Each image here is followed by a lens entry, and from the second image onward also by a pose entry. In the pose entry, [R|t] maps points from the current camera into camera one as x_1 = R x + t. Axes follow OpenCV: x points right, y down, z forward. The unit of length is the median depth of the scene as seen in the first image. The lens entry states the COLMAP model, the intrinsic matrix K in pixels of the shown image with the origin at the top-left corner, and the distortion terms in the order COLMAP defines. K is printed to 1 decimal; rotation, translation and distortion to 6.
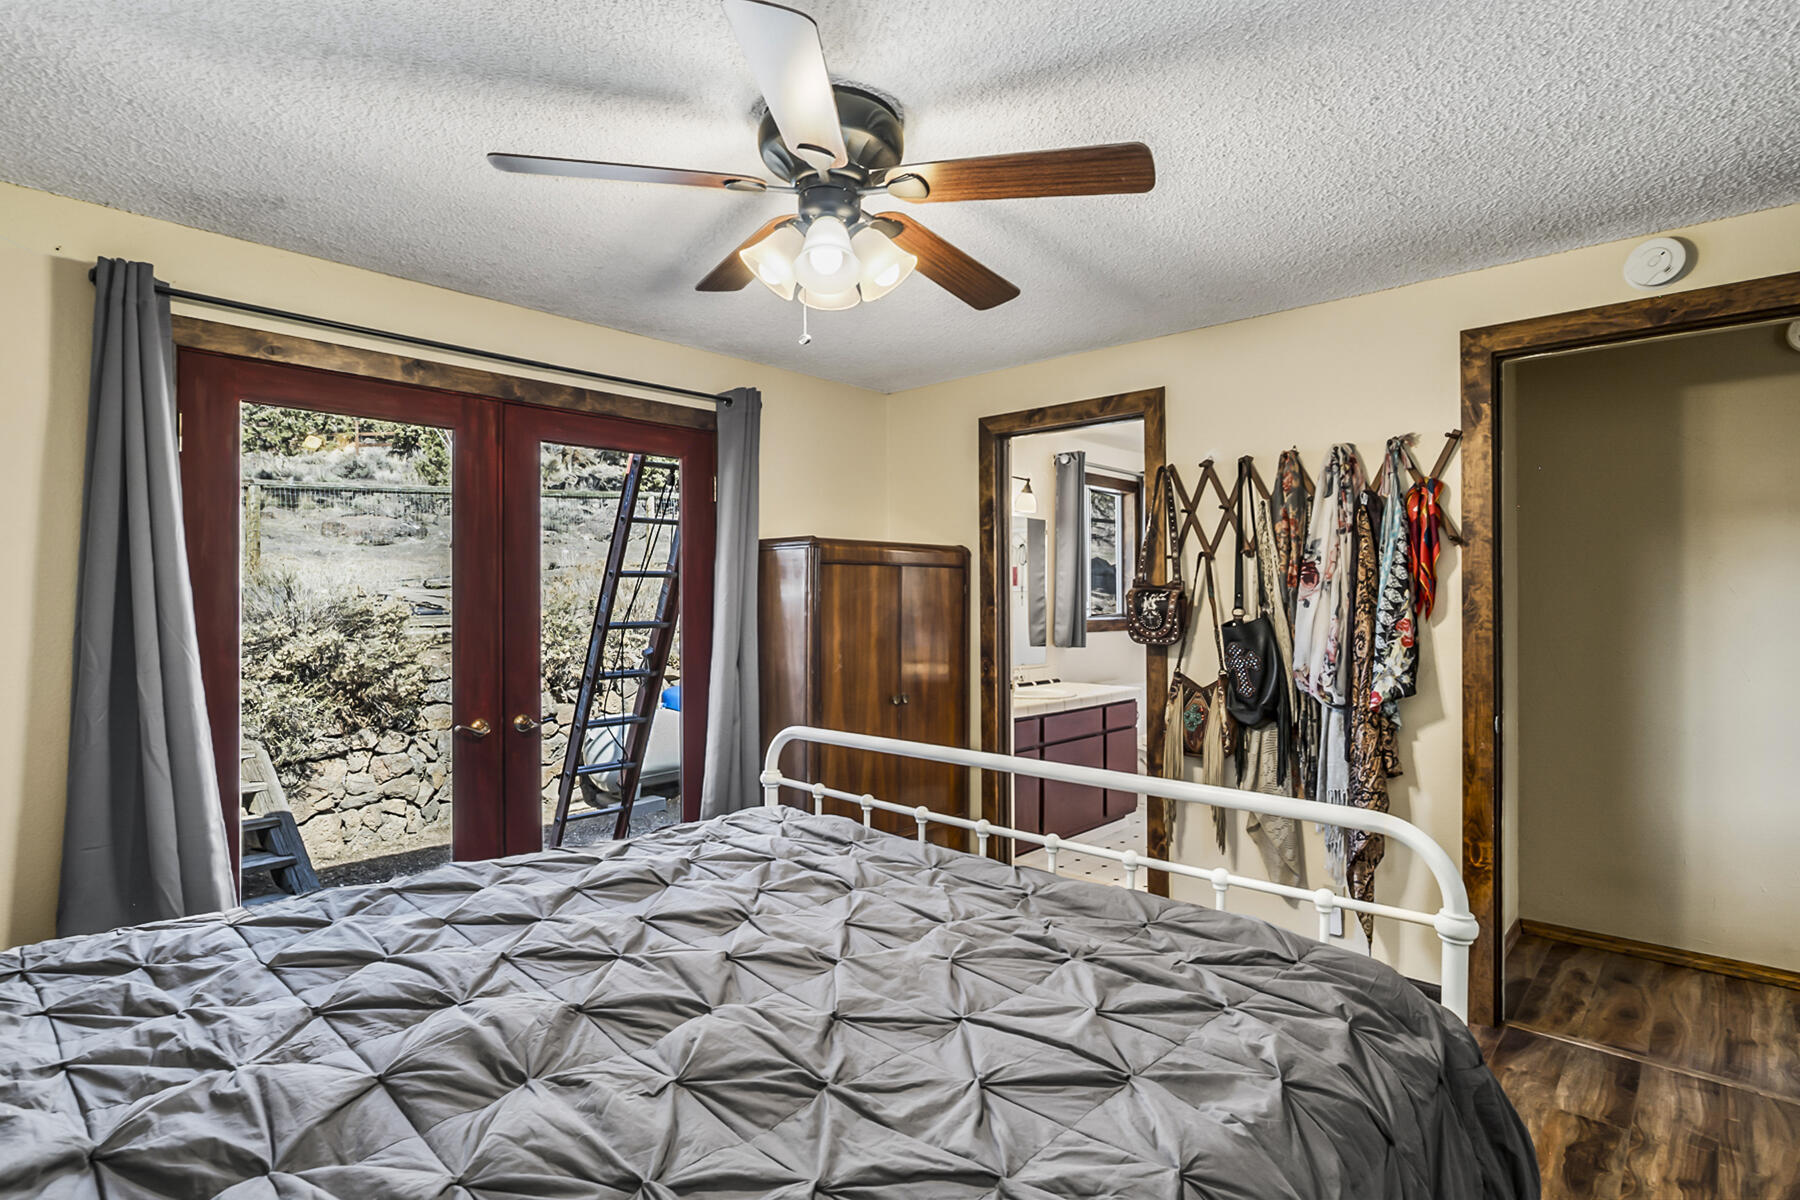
lens RADIAL K [[911.1, 0, 901.9], [0, 911.1, 597.7], [0, 0, 1]] dist [-0.016792, 0.007019]
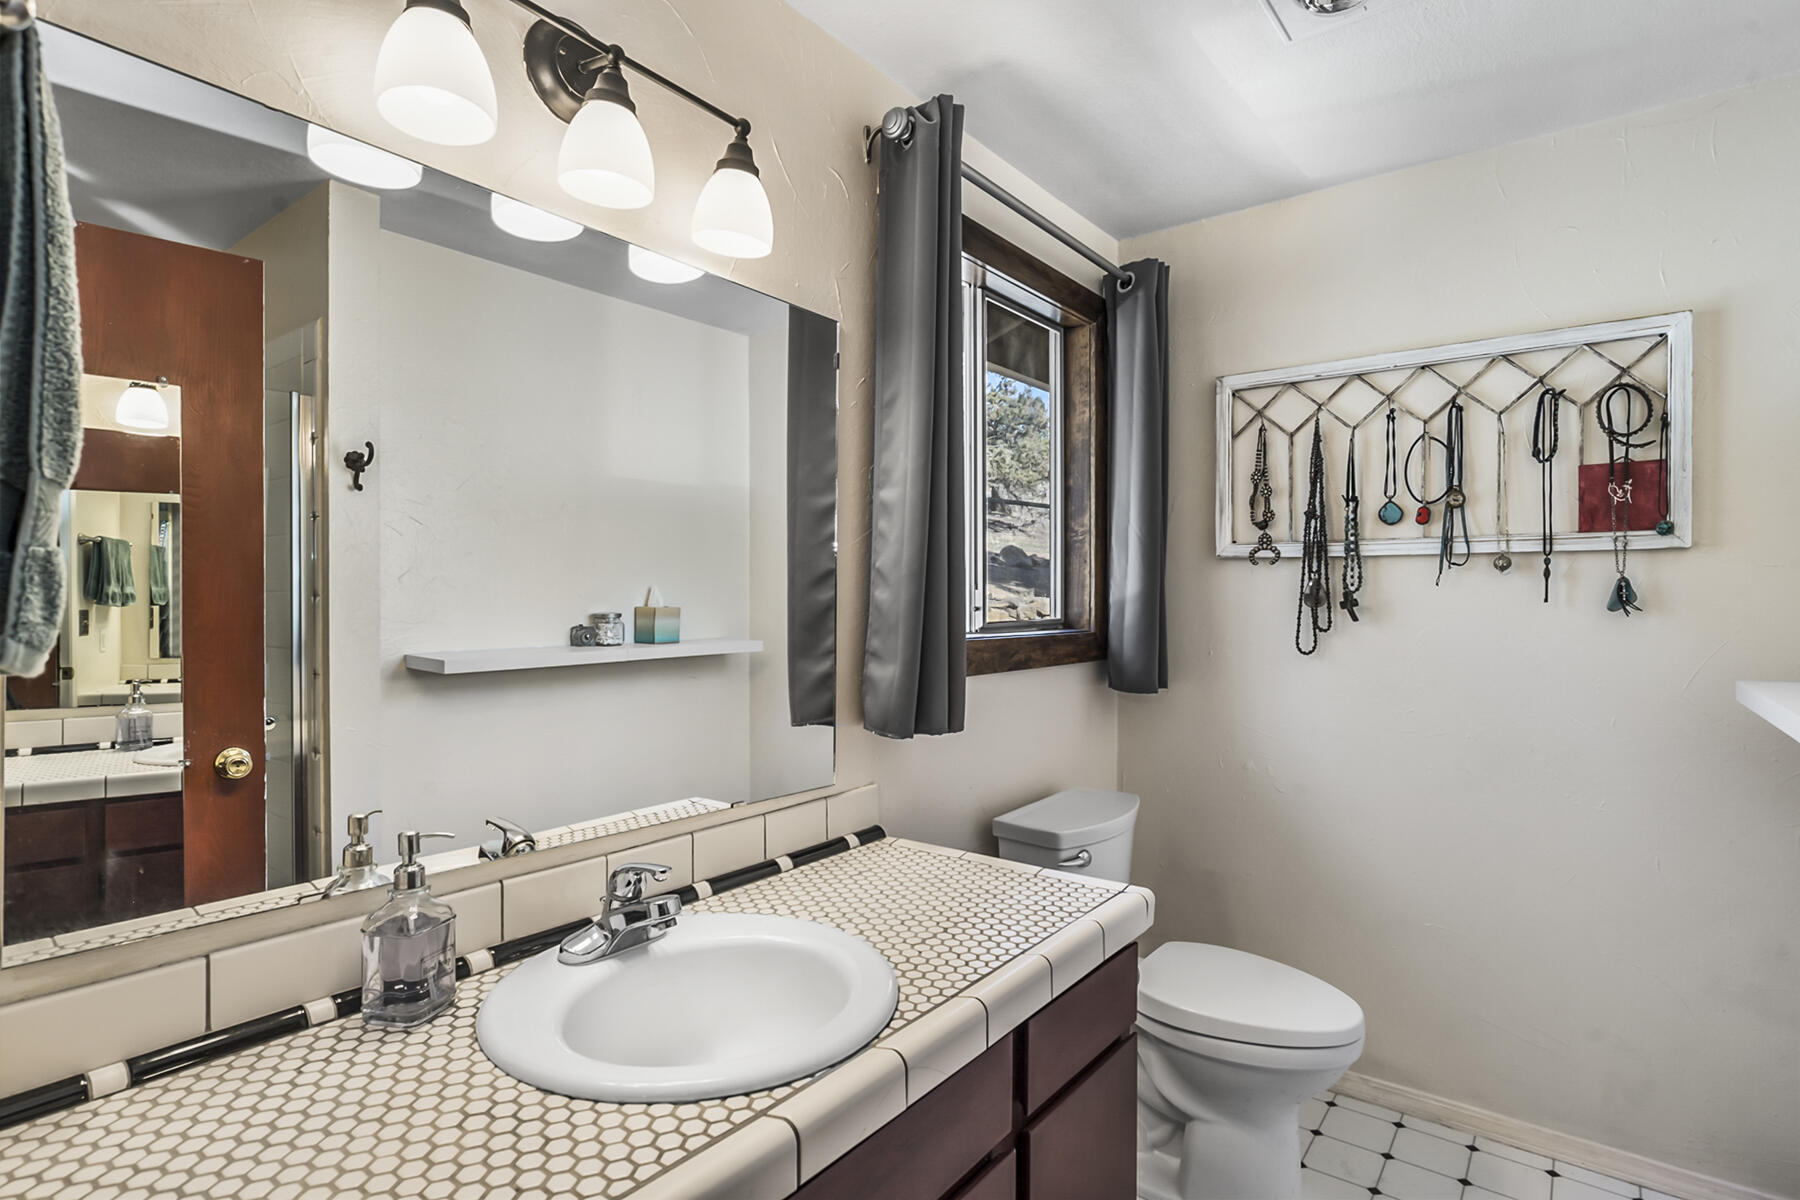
lens RADIAL K [[911.1, 0, 899.2], [0, 911.1, 603.0], [0, 0, 1]] dist [-0.016792, 0.007019]
pose [[0.996406, 0.003203, 0.084646, 0.152894], [-0.003805, 0.999969, 0.006953, 0.008332], [-0.084621, -0.007250, 0.996387, 0.686895]]
